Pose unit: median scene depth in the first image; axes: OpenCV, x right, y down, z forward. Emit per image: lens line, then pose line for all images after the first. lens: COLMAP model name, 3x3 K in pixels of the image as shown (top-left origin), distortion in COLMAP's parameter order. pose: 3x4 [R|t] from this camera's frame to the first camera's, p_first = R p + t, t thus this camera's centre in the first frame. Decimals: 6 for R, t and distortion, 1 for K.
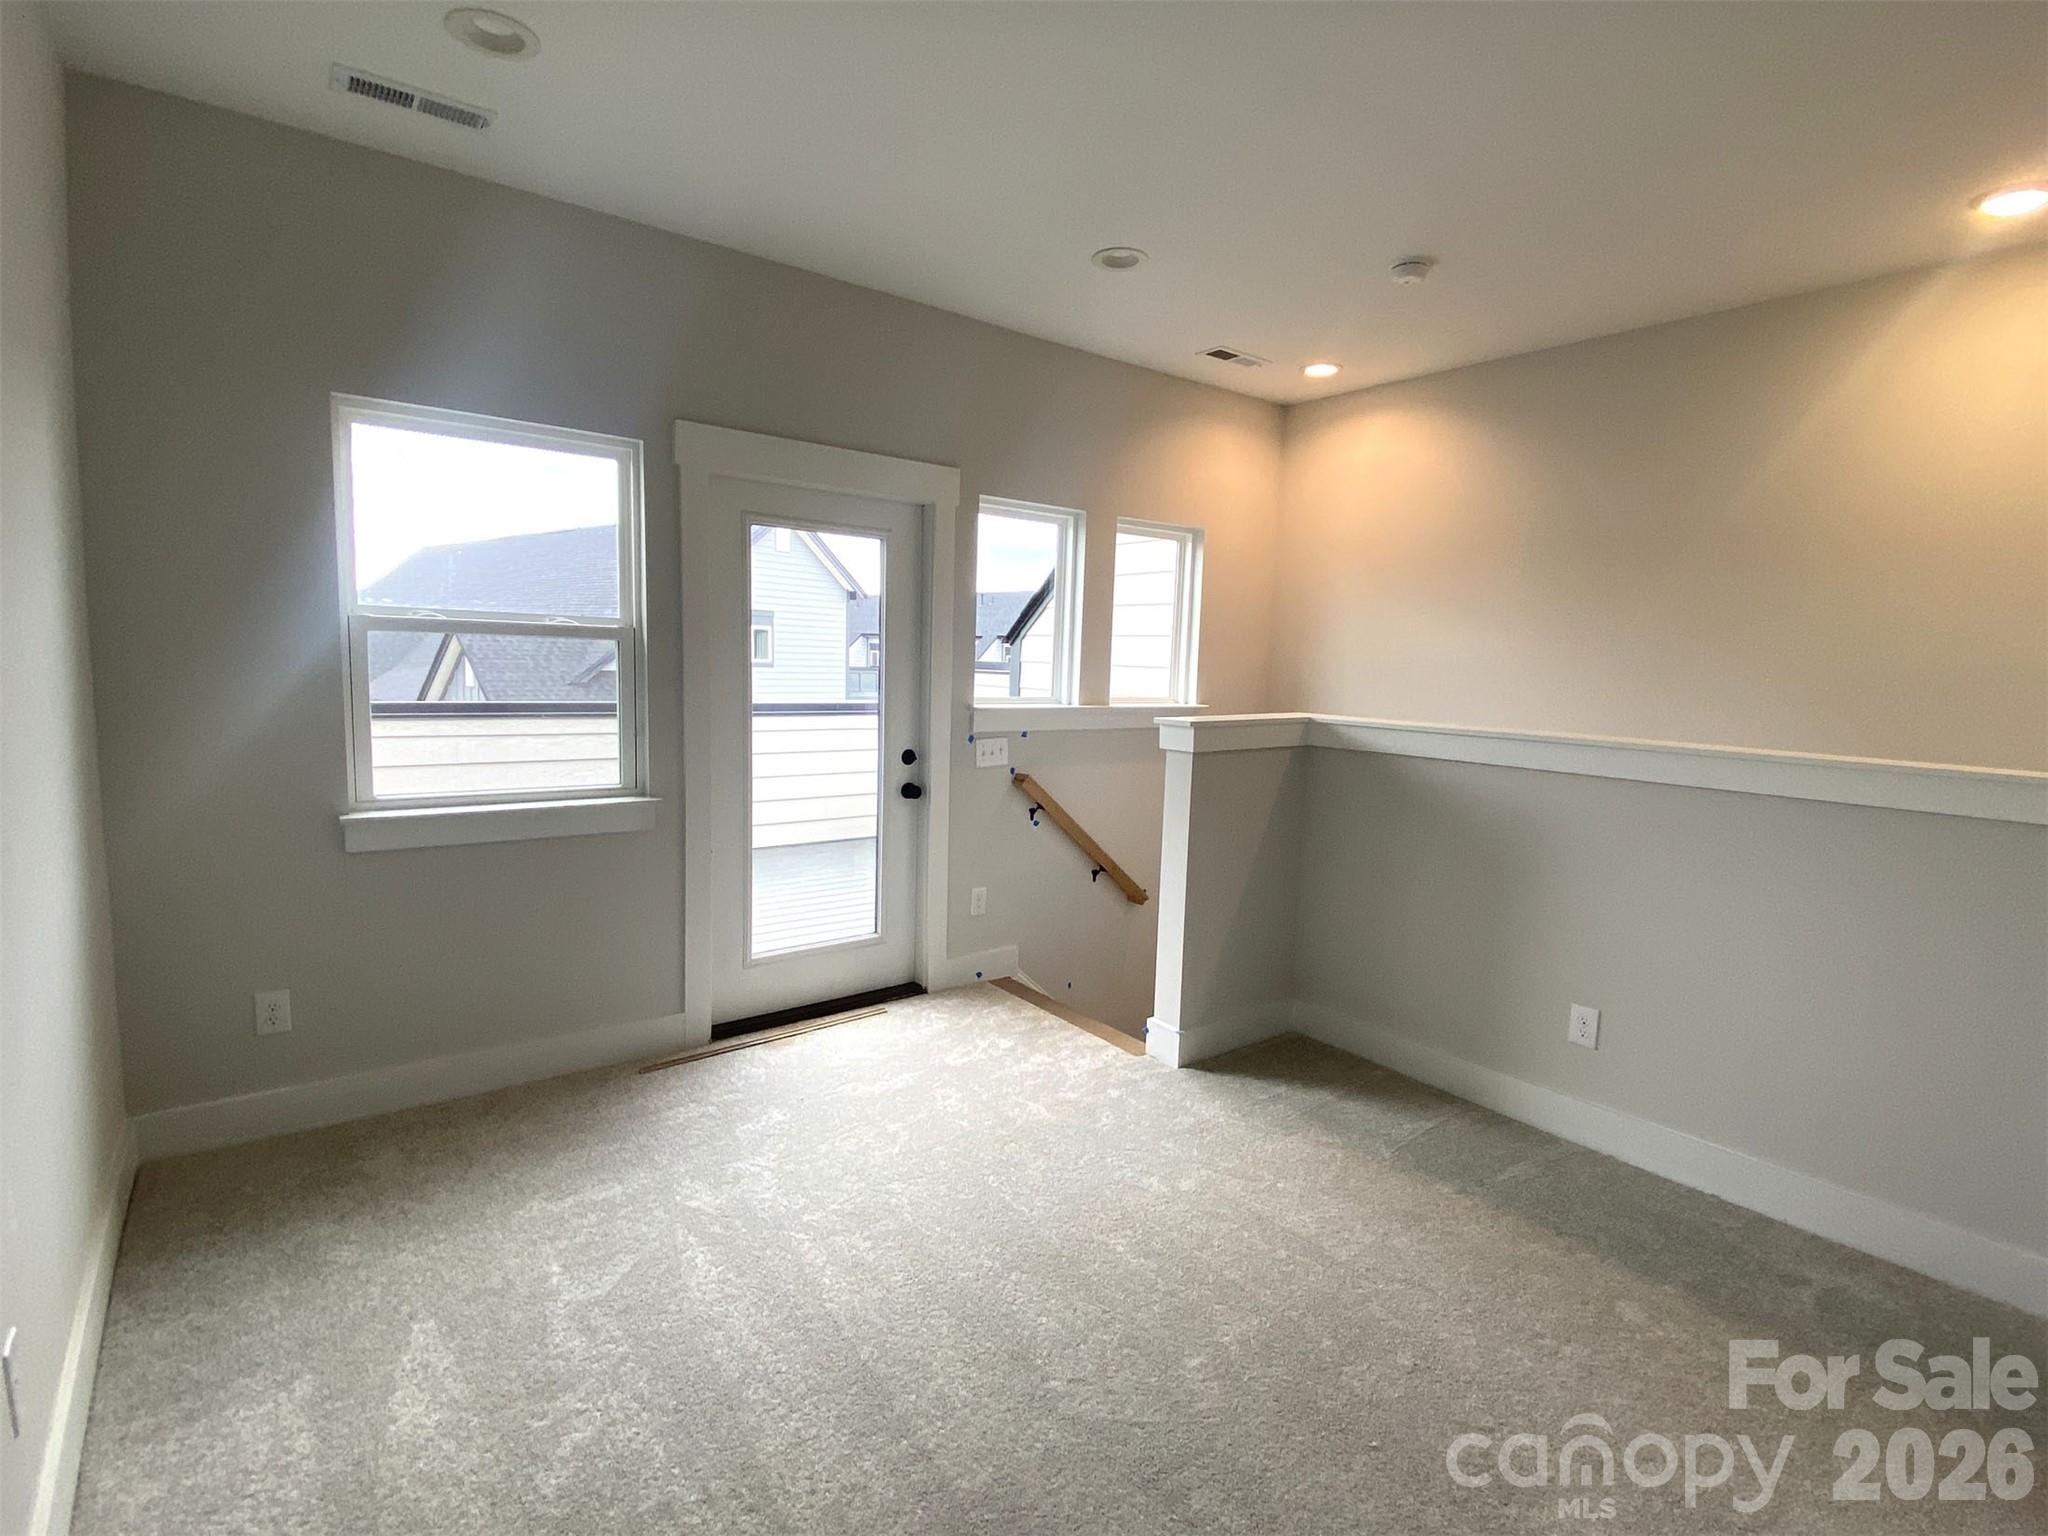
lens RADIAL K [[1007.6, 0, 1024.0], [0, 1007.6, 768.0], [0, 0, 1]] dist [0.000587, 0.000108]
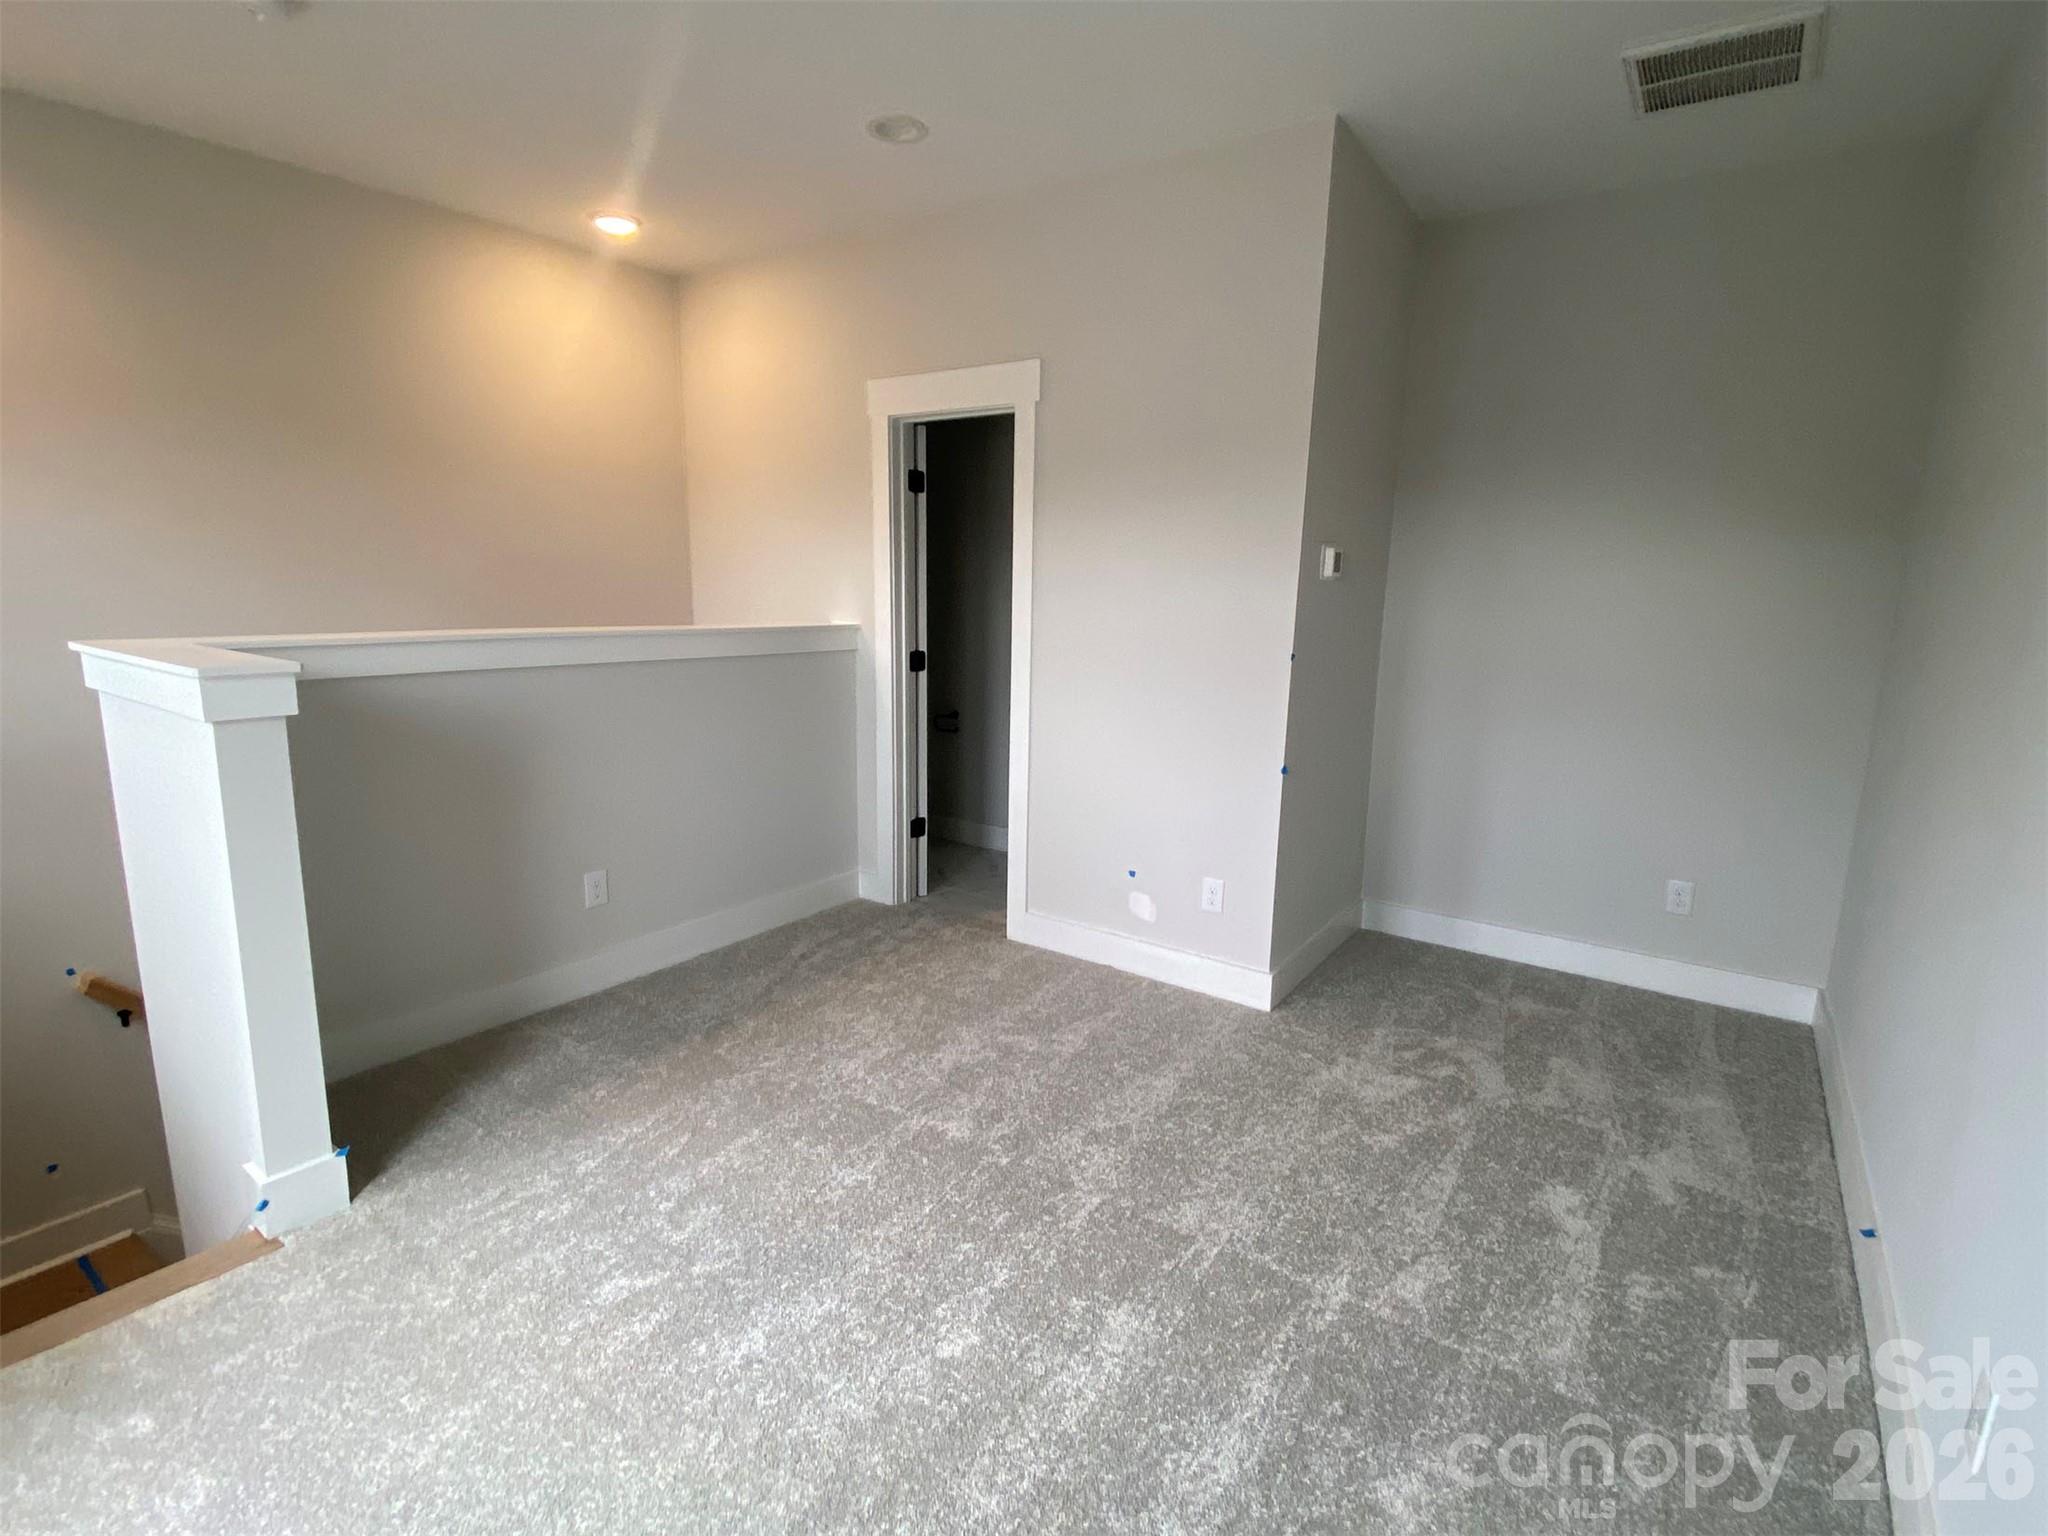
lens RADIAL K [[1007.6, 0, 1024.0], [0, 1007.6, 768.0], [0, 0, 1]] dist [0.000587, 0.000108]
pose [[-0.293471, -0.213870, 0.931737, -0.593624], [0.083596, 0.965178, 0.247877, -0.109825], [-0.952306, 0.150634, -0.265373, 0.820492]]
